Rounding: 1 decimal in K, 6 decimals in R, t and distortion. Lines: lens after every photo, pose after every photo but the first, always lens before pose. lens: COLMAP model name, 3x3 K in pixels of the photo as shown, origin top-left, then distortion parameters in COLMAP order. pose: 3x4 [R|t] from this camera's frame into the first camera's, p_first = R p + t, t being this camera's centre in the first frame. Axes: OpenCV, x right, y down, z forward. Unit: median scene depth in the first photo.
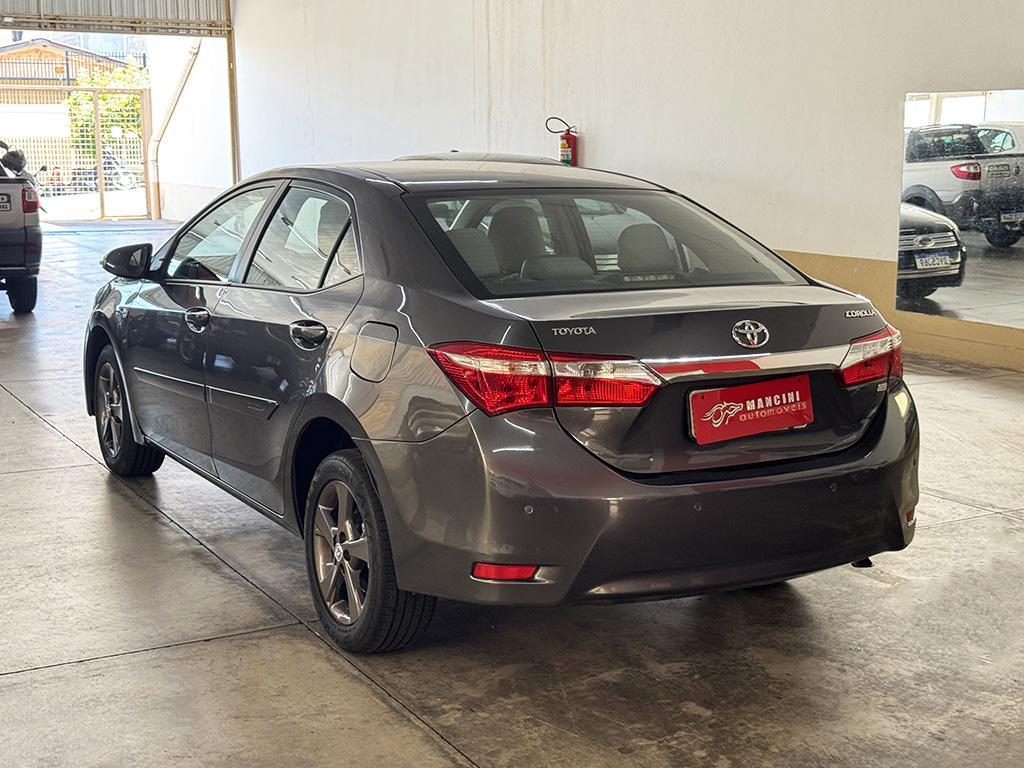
lens RADIAL K [[1453.5, 0, 512.0], [0, 1453.5, 384.0], [0, 0, 1]] dist [0.206562, -0.506376]
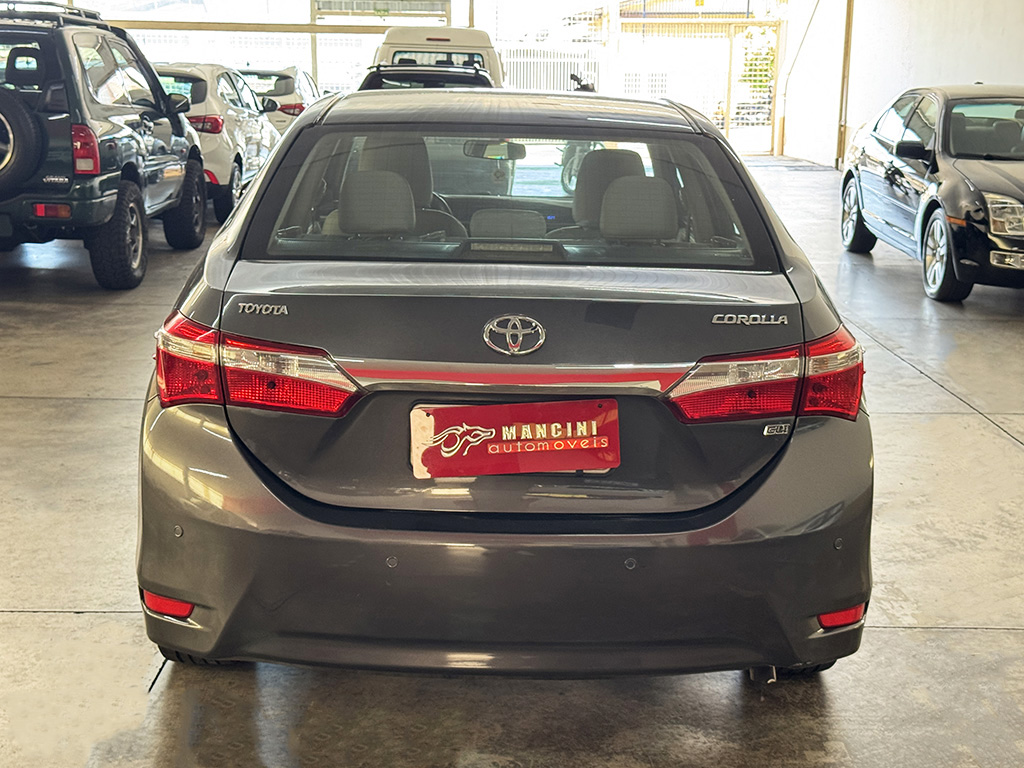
lens RADIAL K [[1453.5, 0, 512.0], [0, 1453.5, 384.0], [0, 0, 1]] dist [0.206562, -0.506376]
pose [[0.876611, 0.109334, -0.468615, 0.494625], [-0.089334, 0.993893, 0.064777, -0.055842], [0.472835, -0.014921, 0.881024, 0.363341]]
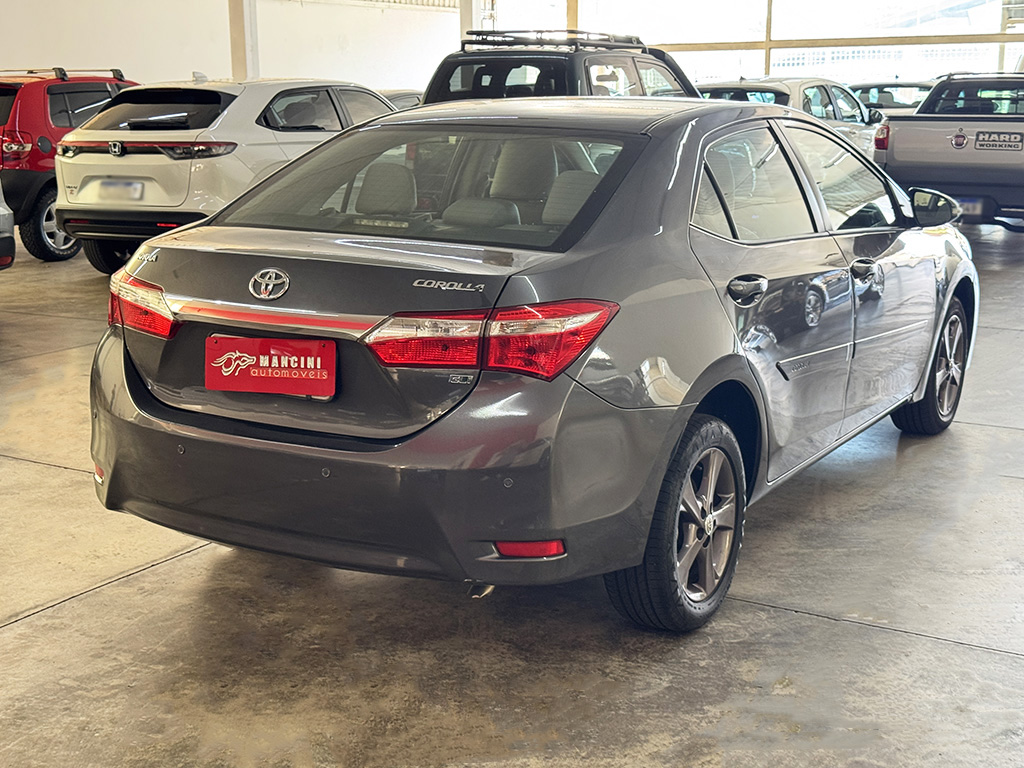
lens RADIAL K [[1453.5, 0, 512.0], [0, 1453.5, 384.0], [0, 0, 1]] dist [0.206562, -0.506376]
pose [[0.494761, 0.169987, -0.852242, 1.023400], [-0.136630, 0.983702, 0.116888, -0.099979], [0.858221, 0.058610, 0.509923, 0.656887]]
